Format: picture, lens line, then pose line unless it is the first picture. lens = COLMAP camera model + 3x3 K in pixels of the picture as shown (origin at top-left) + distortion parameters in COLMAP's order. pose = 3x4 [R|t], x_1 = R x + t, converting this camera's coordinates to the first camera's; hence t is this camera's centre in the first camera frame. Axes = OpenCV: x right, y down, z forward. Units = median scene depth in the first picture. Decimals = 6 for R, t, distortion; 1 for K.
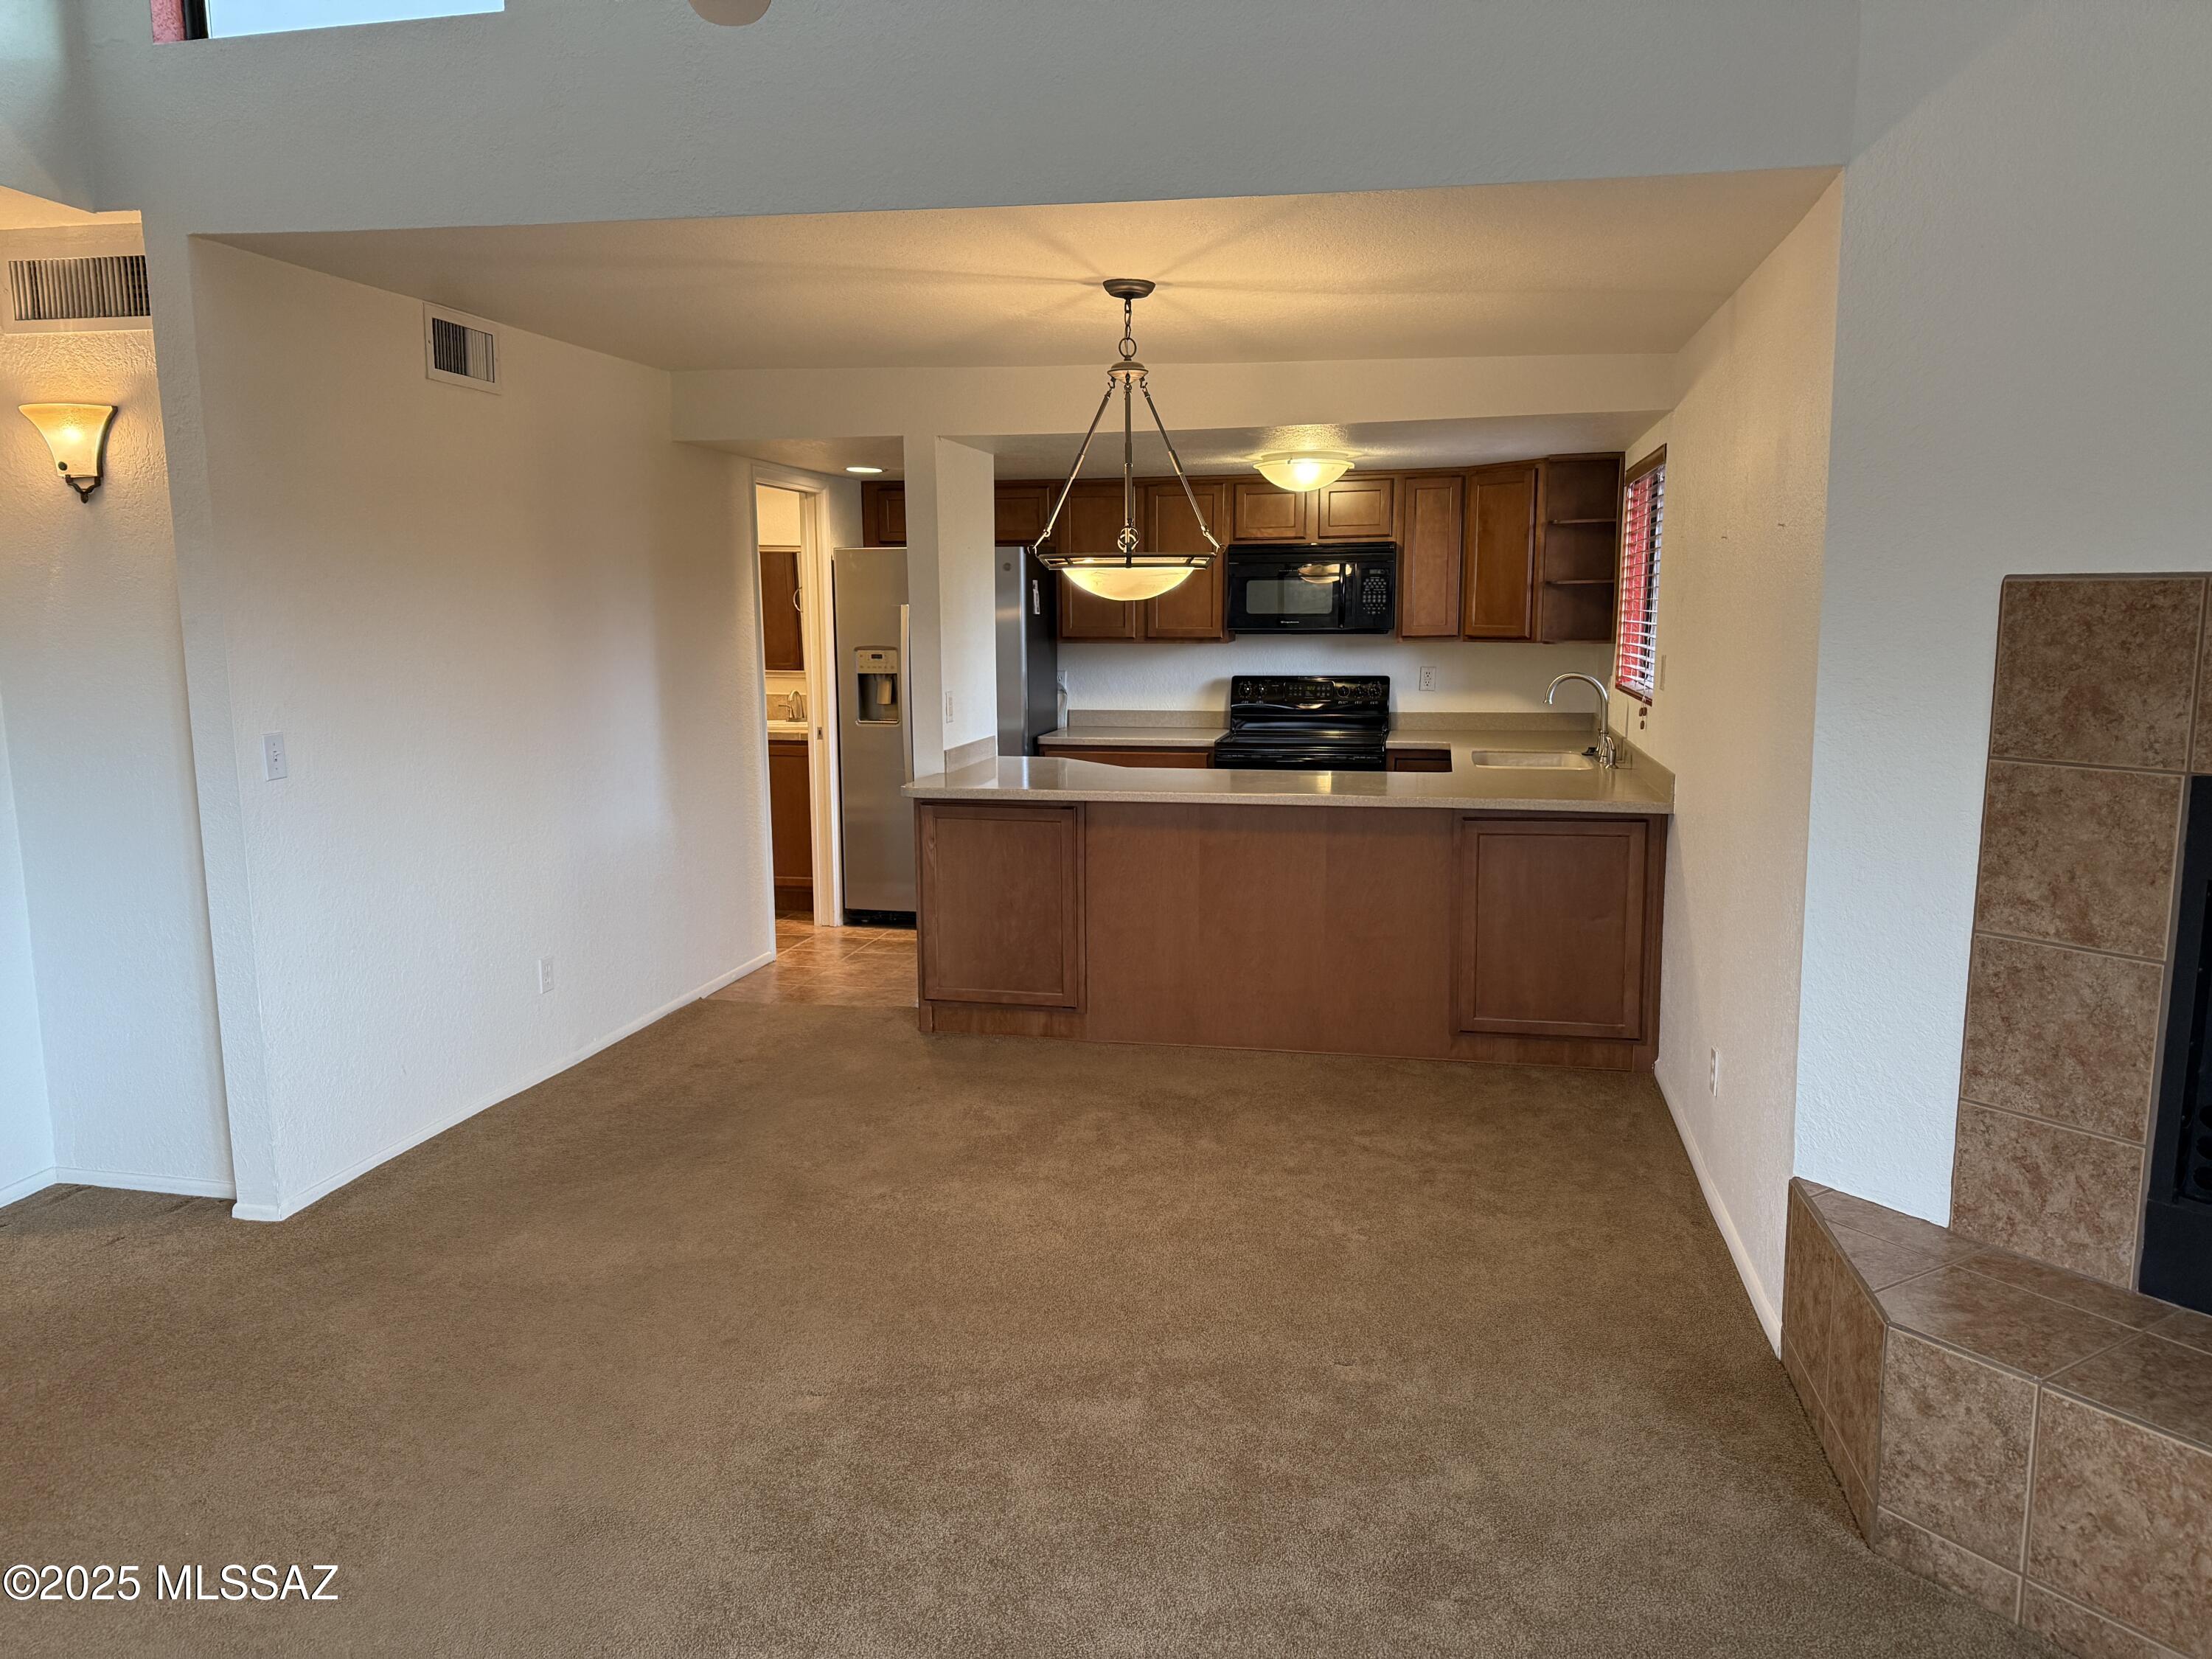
lens RADIAL K [[1547.9, 0, 1097.8], [0, 1547.9, 845.7], [0, 0, 1]] dist [0.076813, -0.099988]
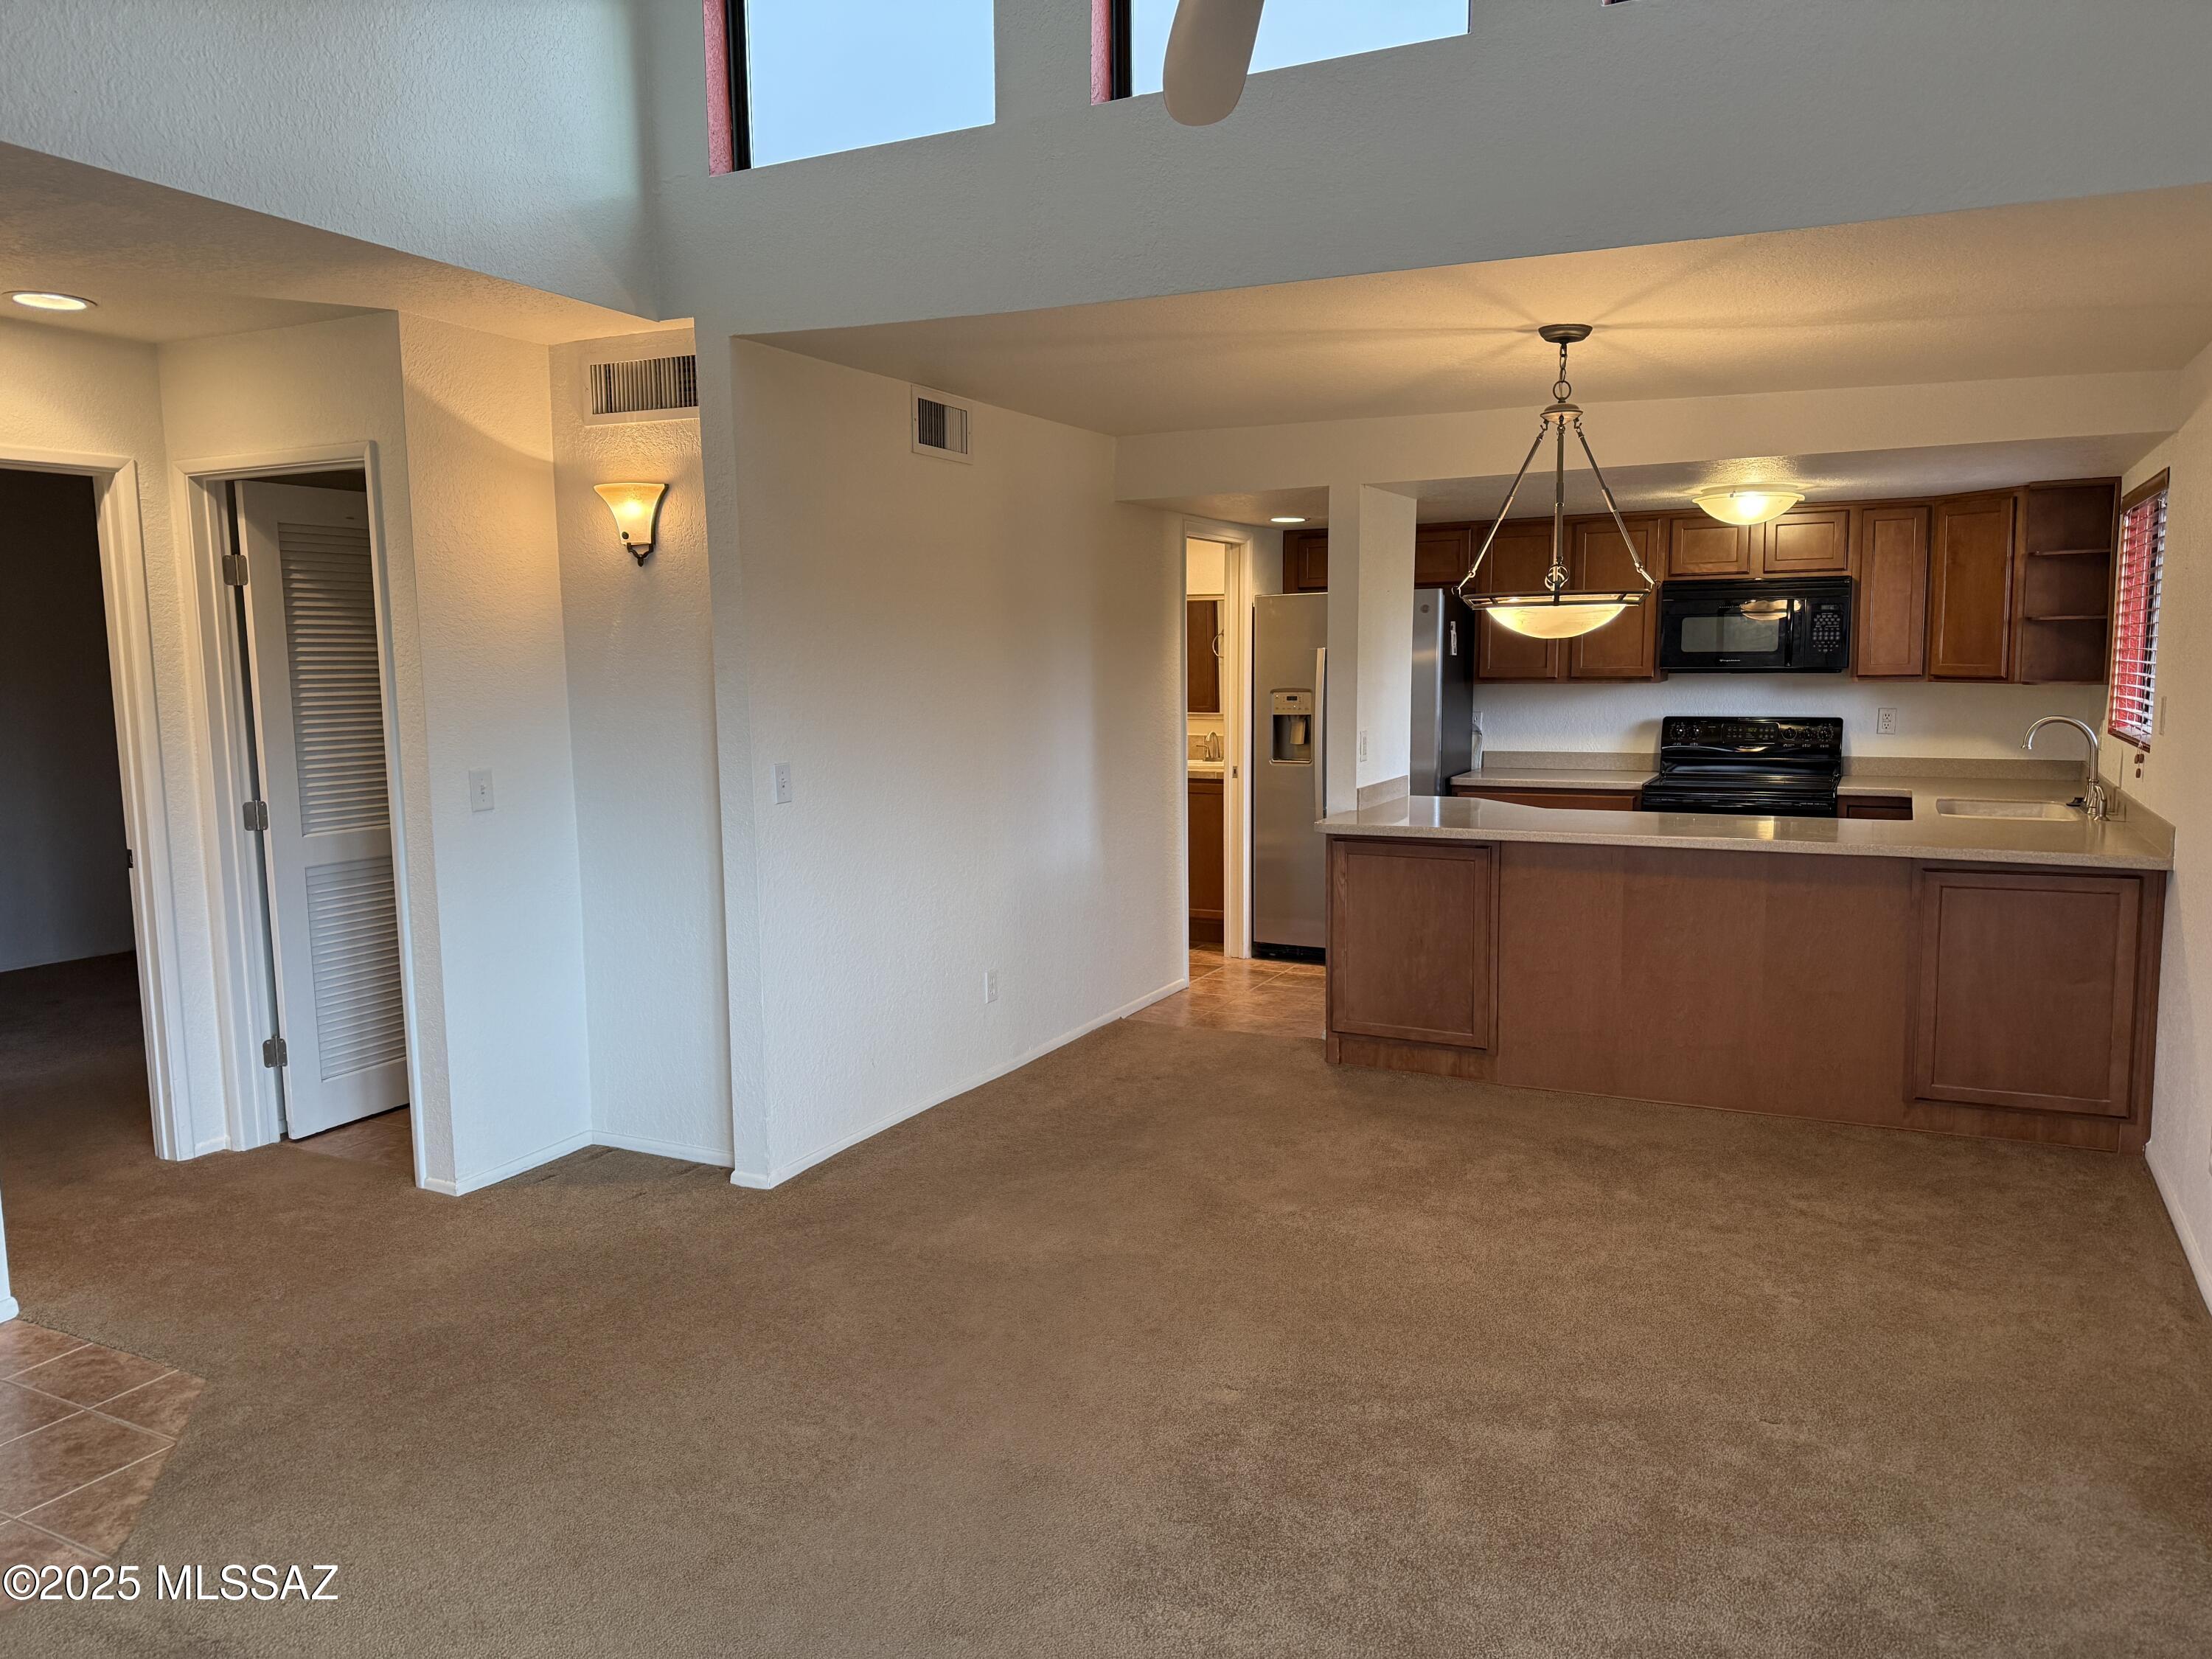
lens RADIAL K [[1547.9, 0, 1108.6], [0, 1547.9, 846.1], [0, 0, 1]] dist [0.076813, -0.099988]
pose [[0.968442, 0.025497, -0.247933, -0.006164], [-0.032354, 0.999197, -0.023624, 0.008042], [0.247132, 0.030900, 0.968489, -0.042266]]
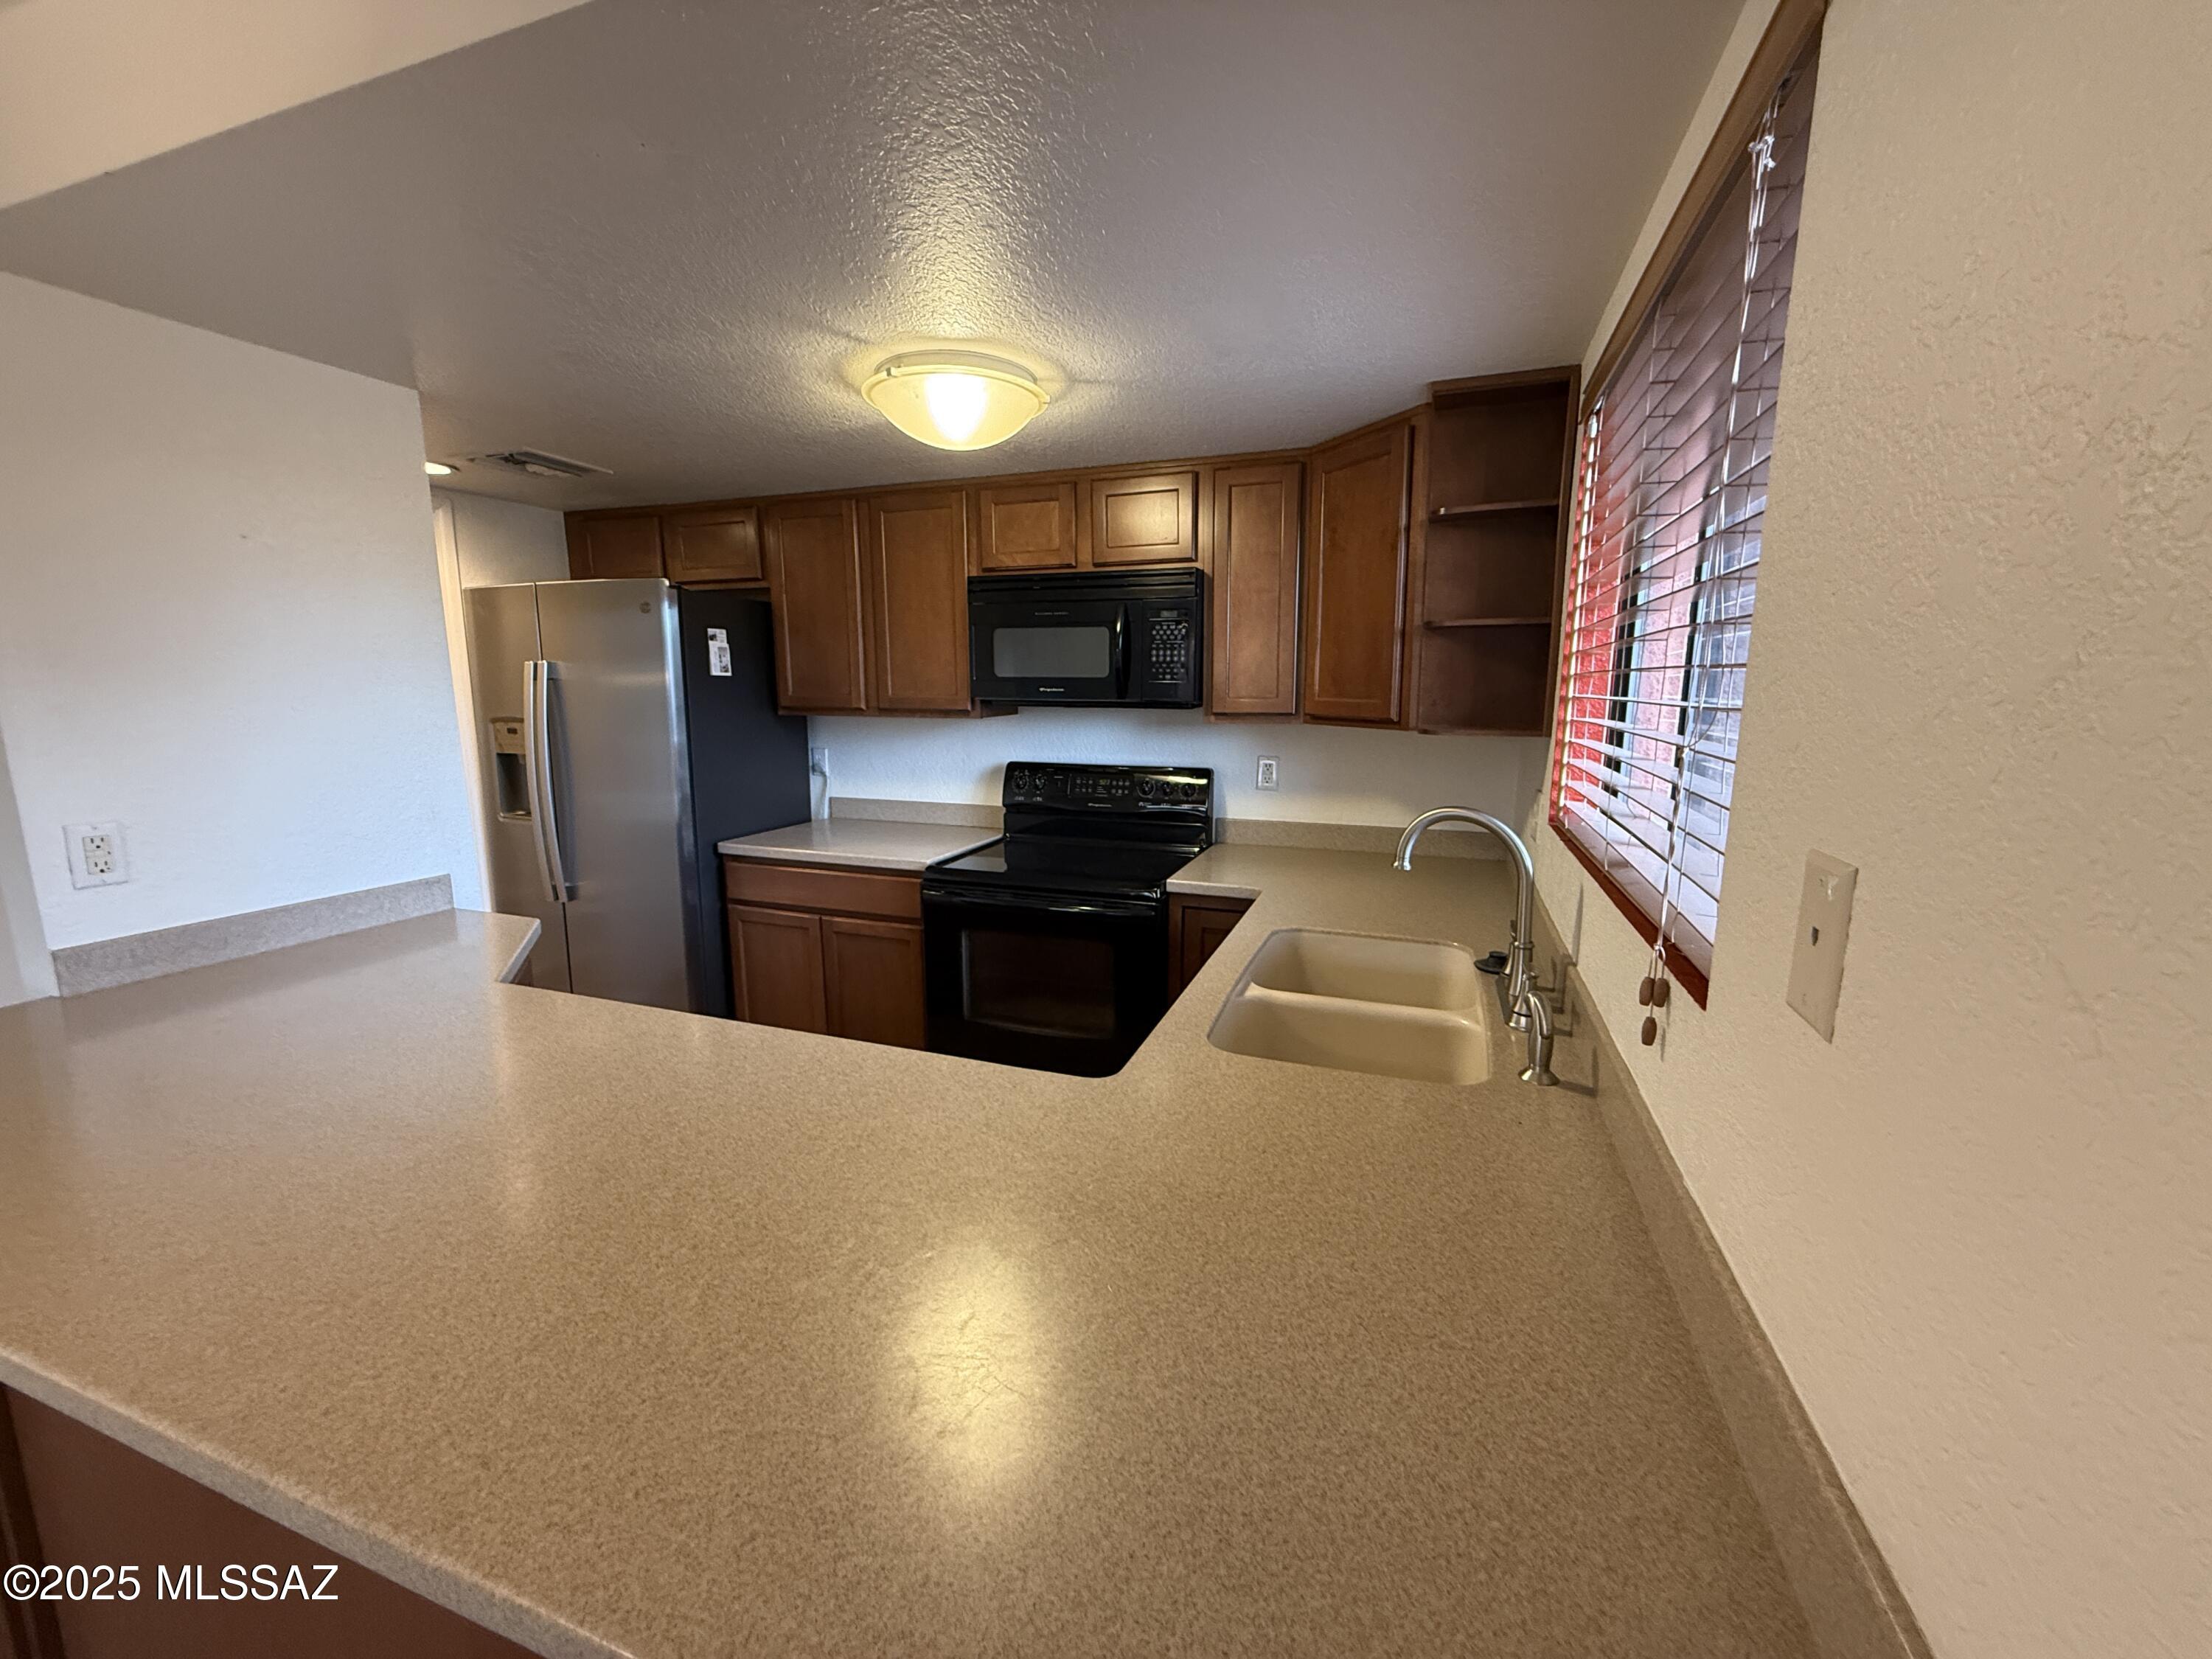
lens RADIAL K [[881.9, 0, 1103.4], [0, 881.9, 834.9], [0, 0, 1]] dist [0.003045, -0.000075]
pose [[0.991143, 0.030155, -0.129333, 0.343525], [-0.028114, 0.999450, 0.017576, -0.151665], [0.129791, -0.013784, 0.991445, 1.064052]]
